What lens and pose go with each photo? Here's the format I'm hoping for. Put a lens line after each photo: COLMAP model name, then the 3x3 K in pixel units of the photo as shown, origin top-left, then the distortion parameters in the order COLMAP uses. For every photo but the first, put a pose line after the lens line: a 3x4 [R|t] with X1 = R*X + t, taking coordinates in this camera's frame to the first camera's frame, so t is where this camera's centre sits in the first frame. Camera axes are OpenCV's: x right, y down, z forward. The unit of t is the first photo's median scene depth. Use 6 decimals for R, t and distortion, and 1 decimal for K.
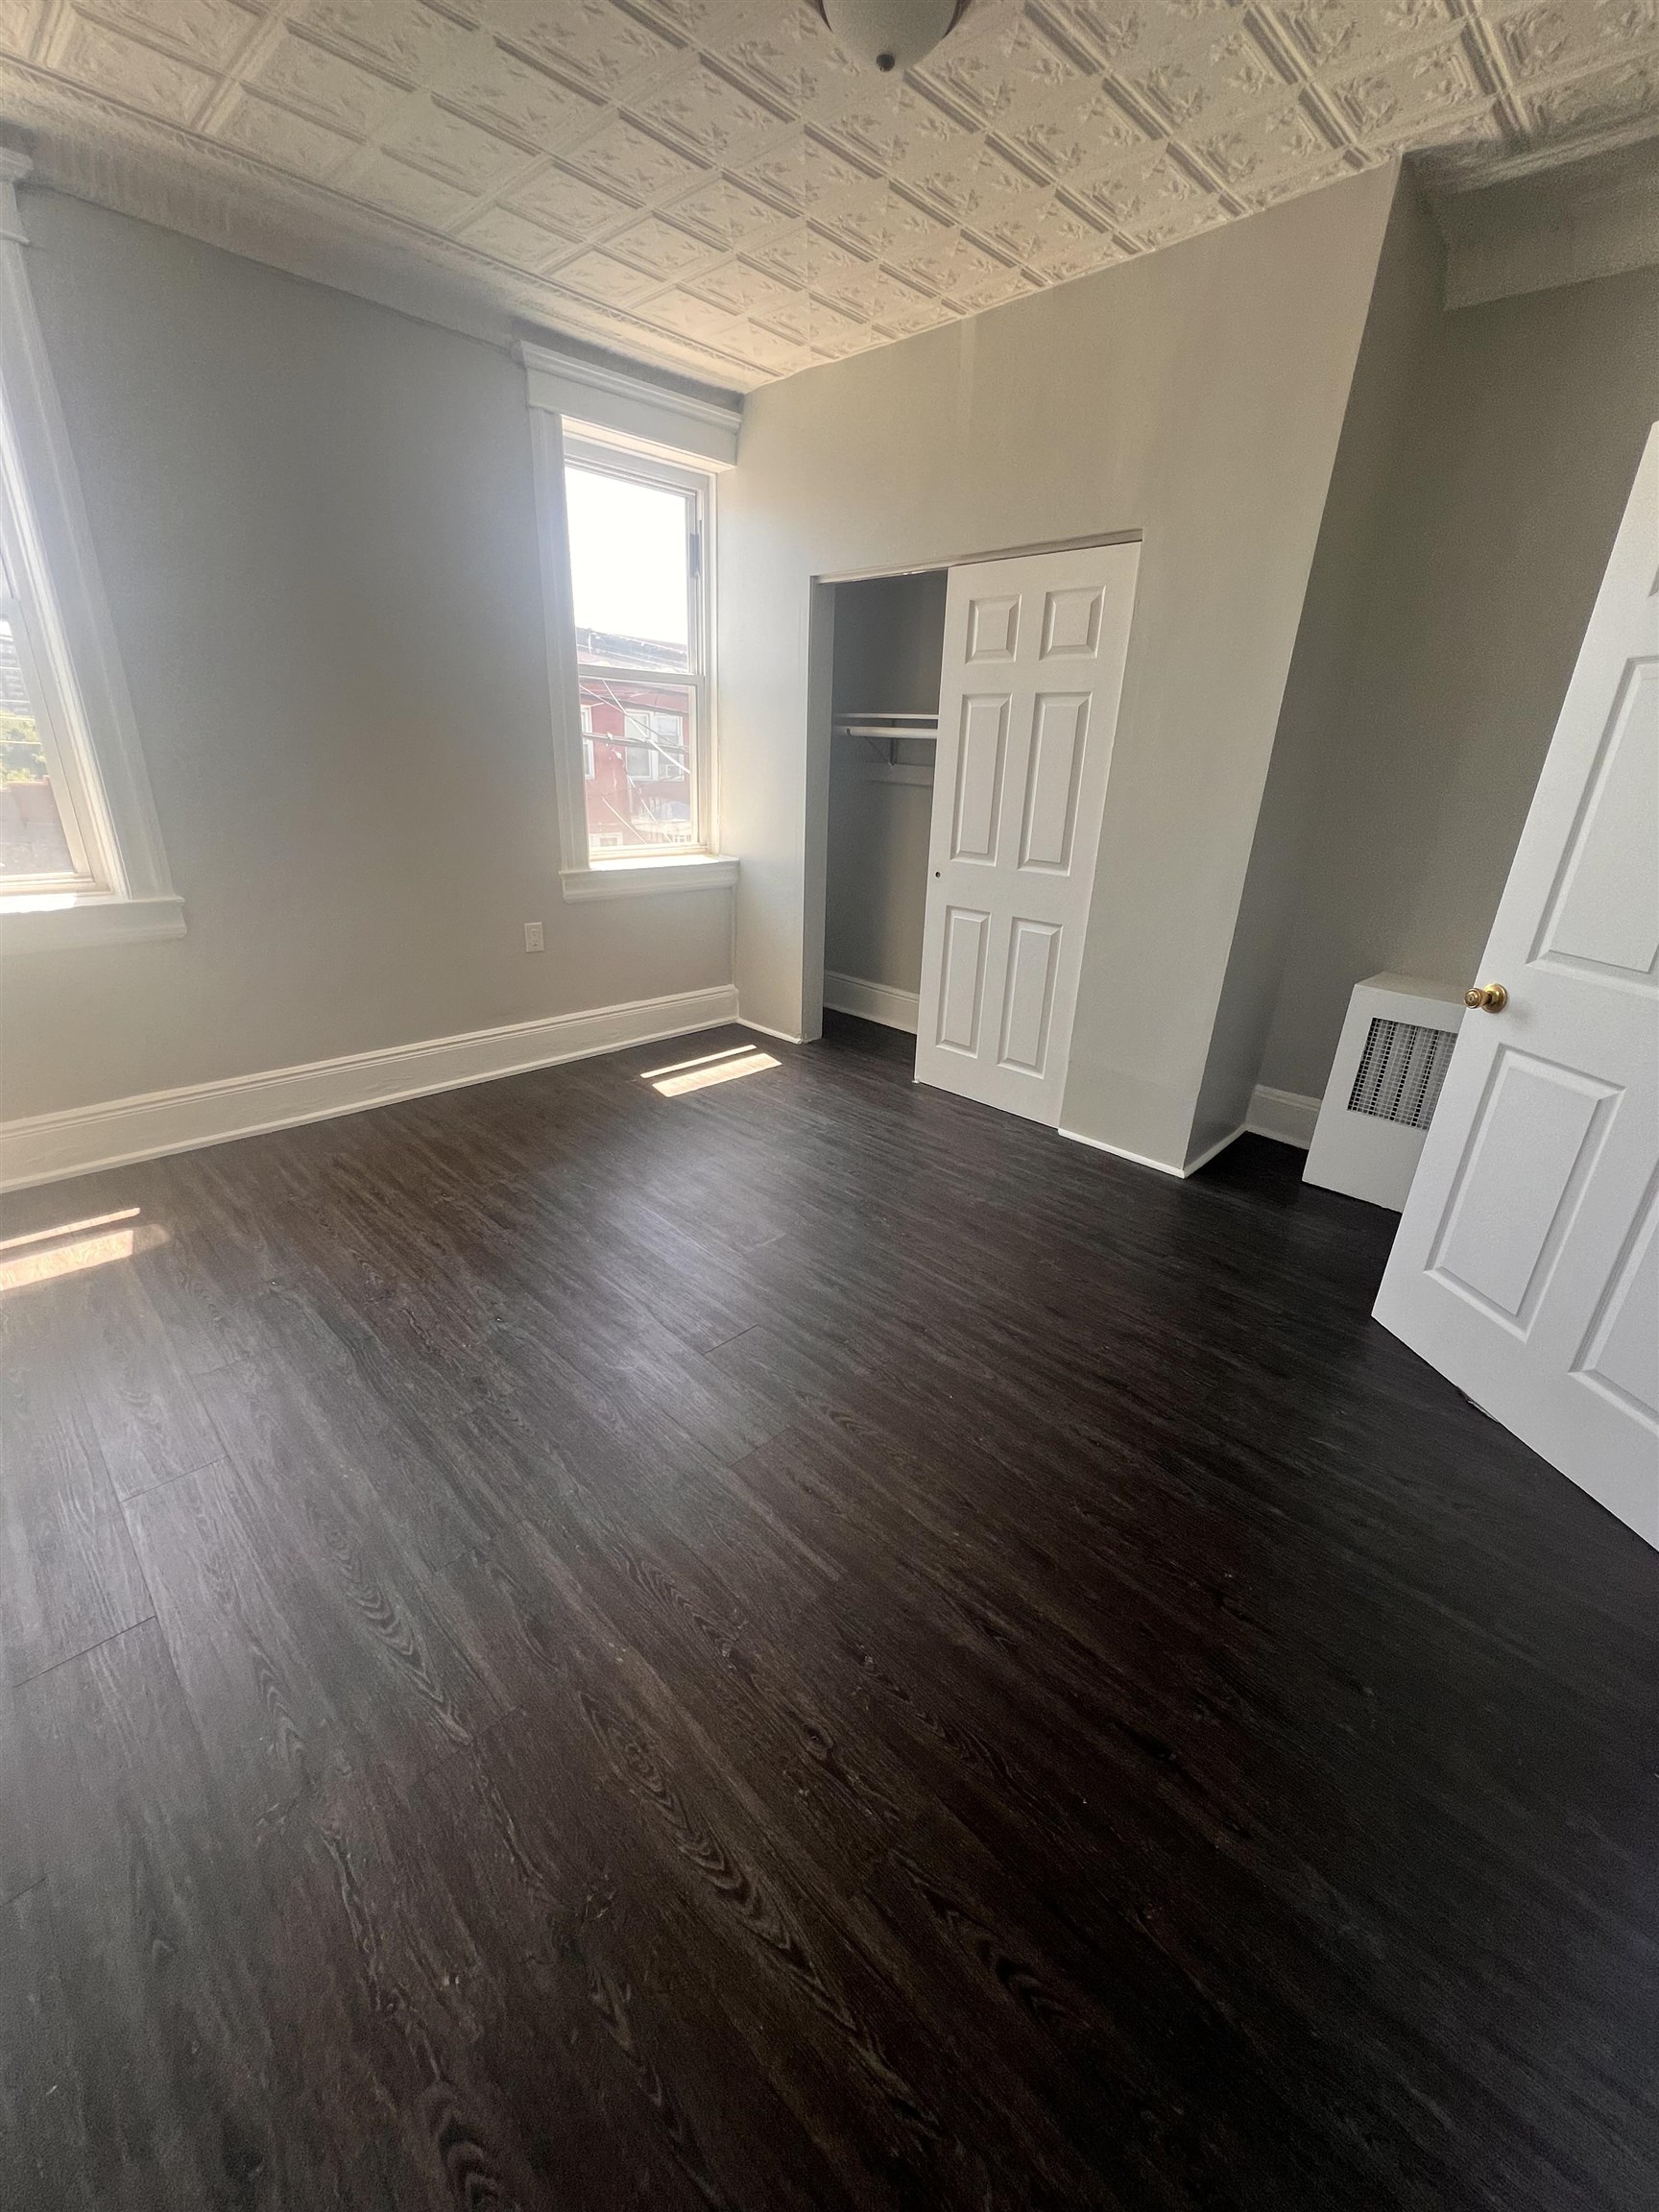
lens RADIAL K [[892.6, 0, 841.7], [0, 892.6, 1107.5], [0, 0, 1]] dist [-0.001250, 0.000211]
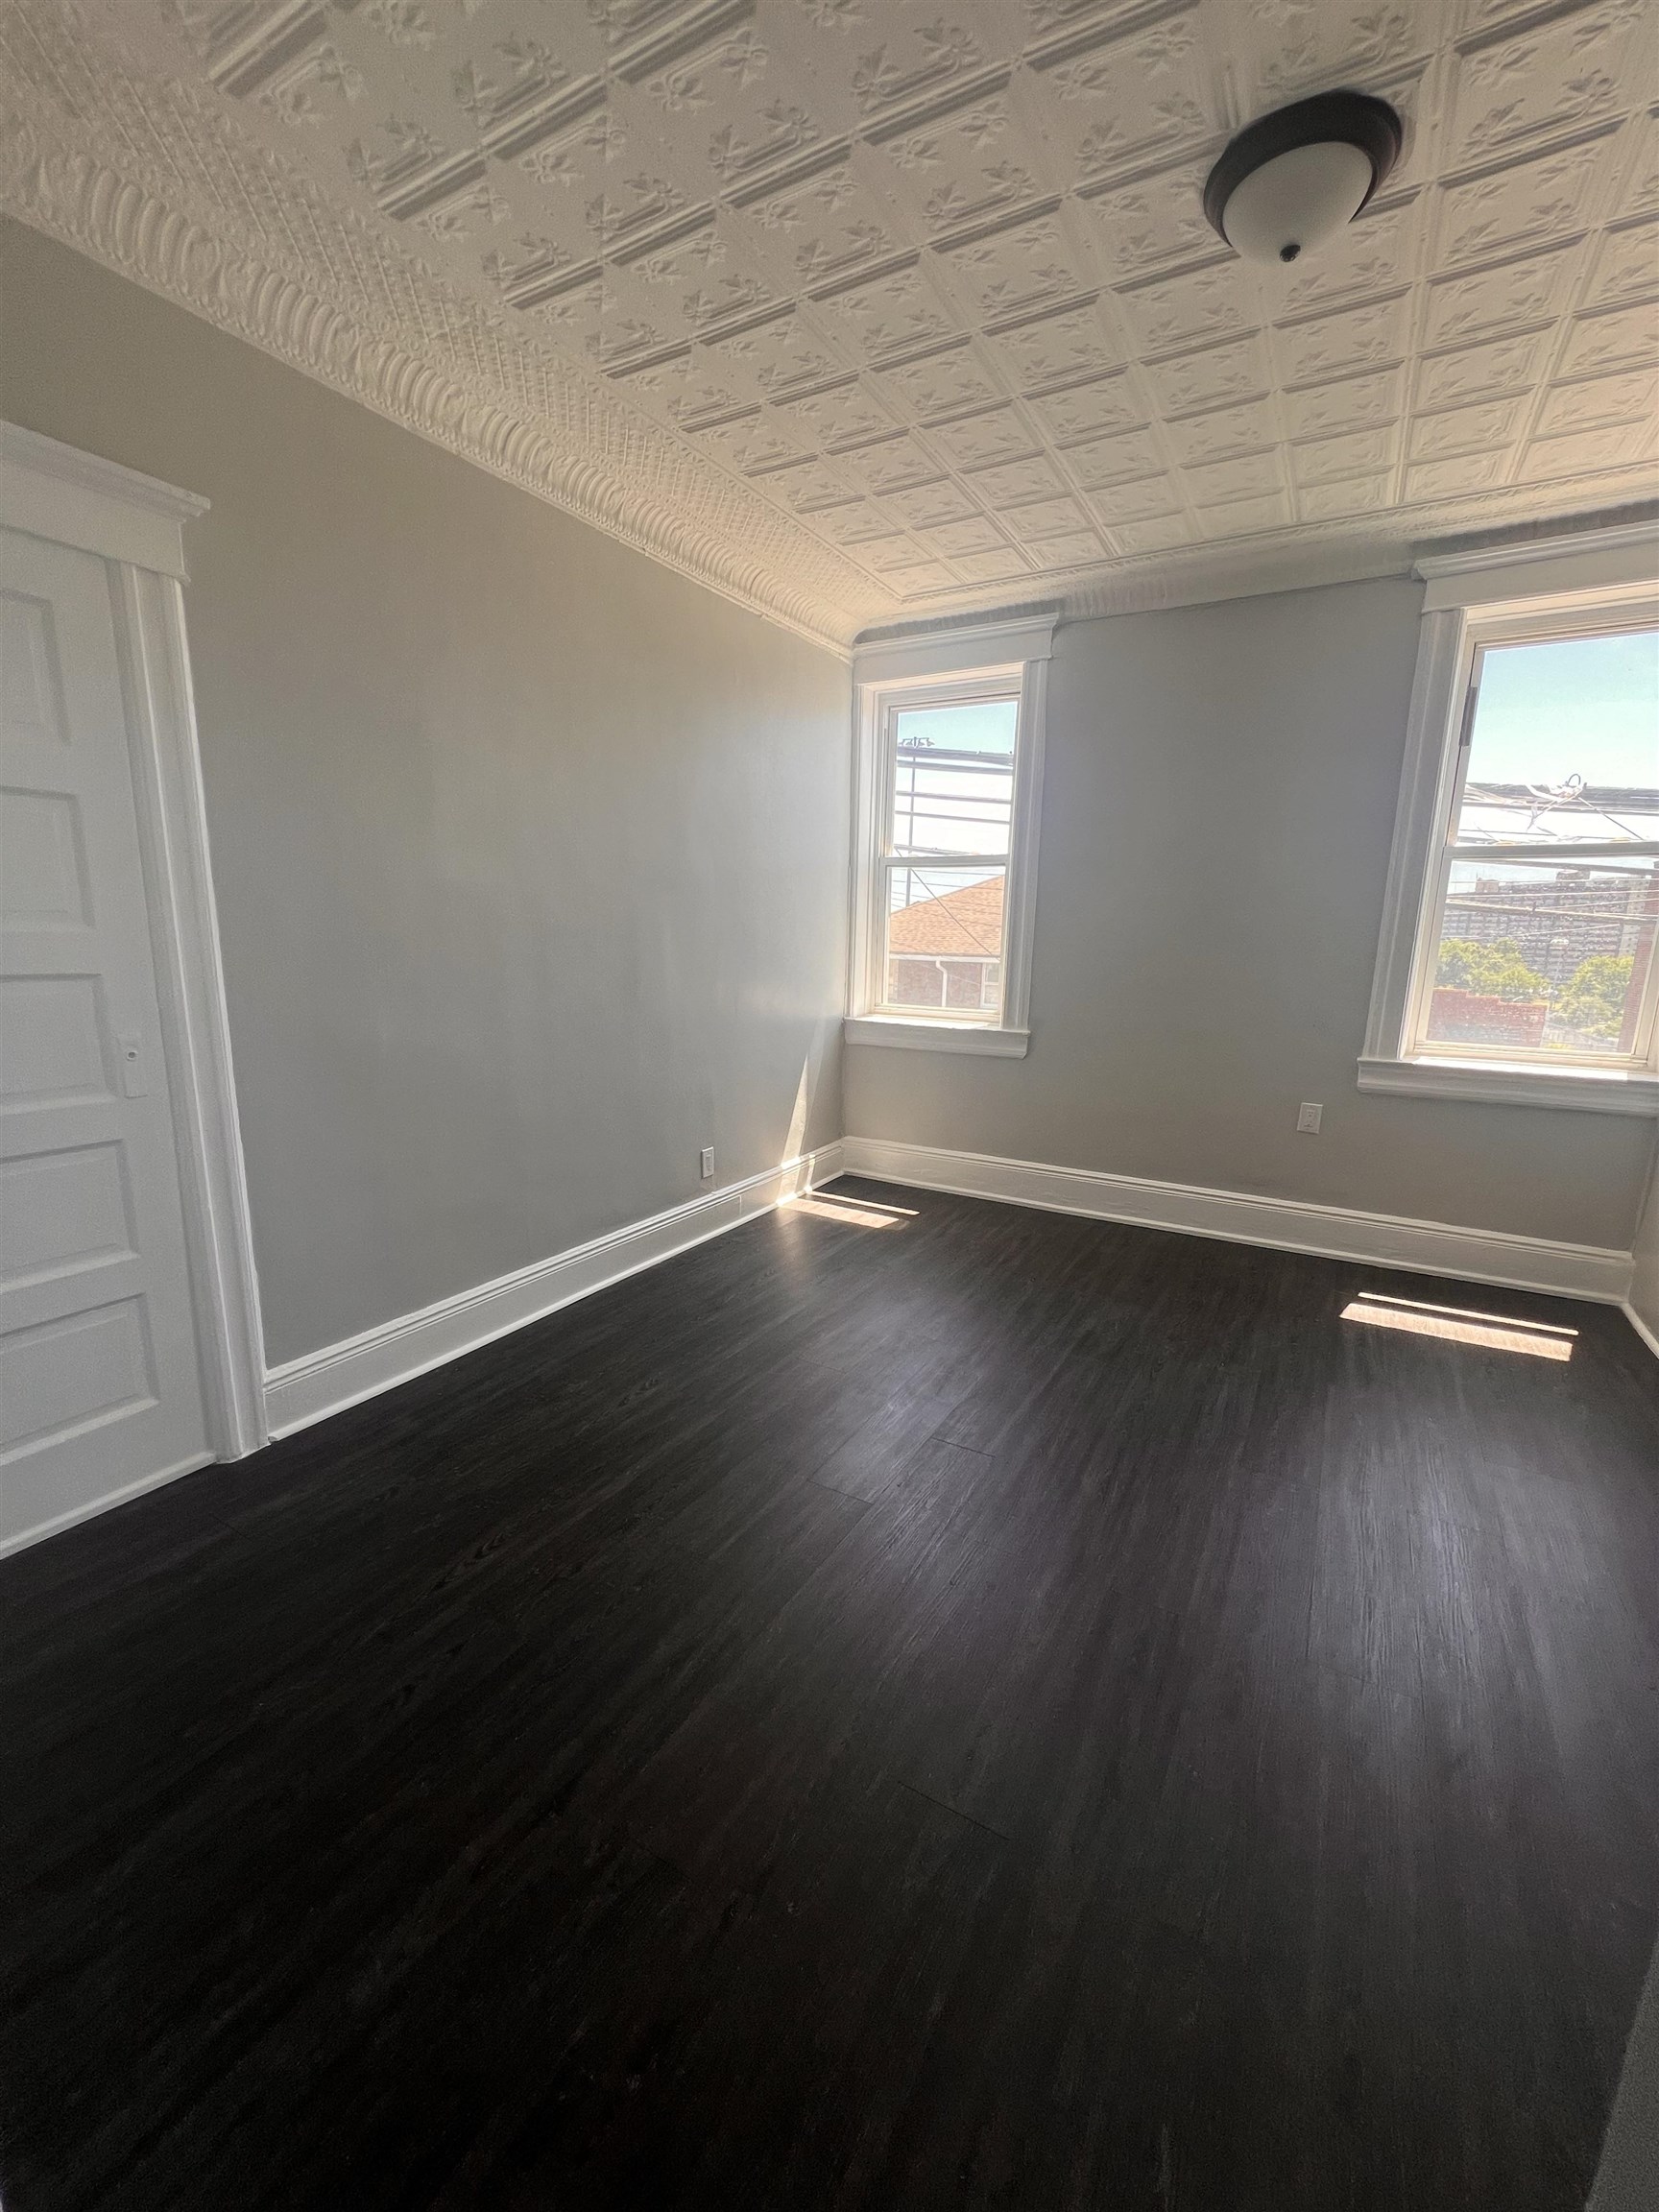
lens RADIAL K [[892.6, 0, 837.9], [0, 892.6, 1106.9], [0, 0, 1]] dist [-0.001250, 0.000211]
pose [[0.249285, 0.155728, -0.955827, 0.552890], [-0.369925, 0.927454, 0.054627, -0.079395], [0.894993, 0.339967, 0.288808, 0.311979]]
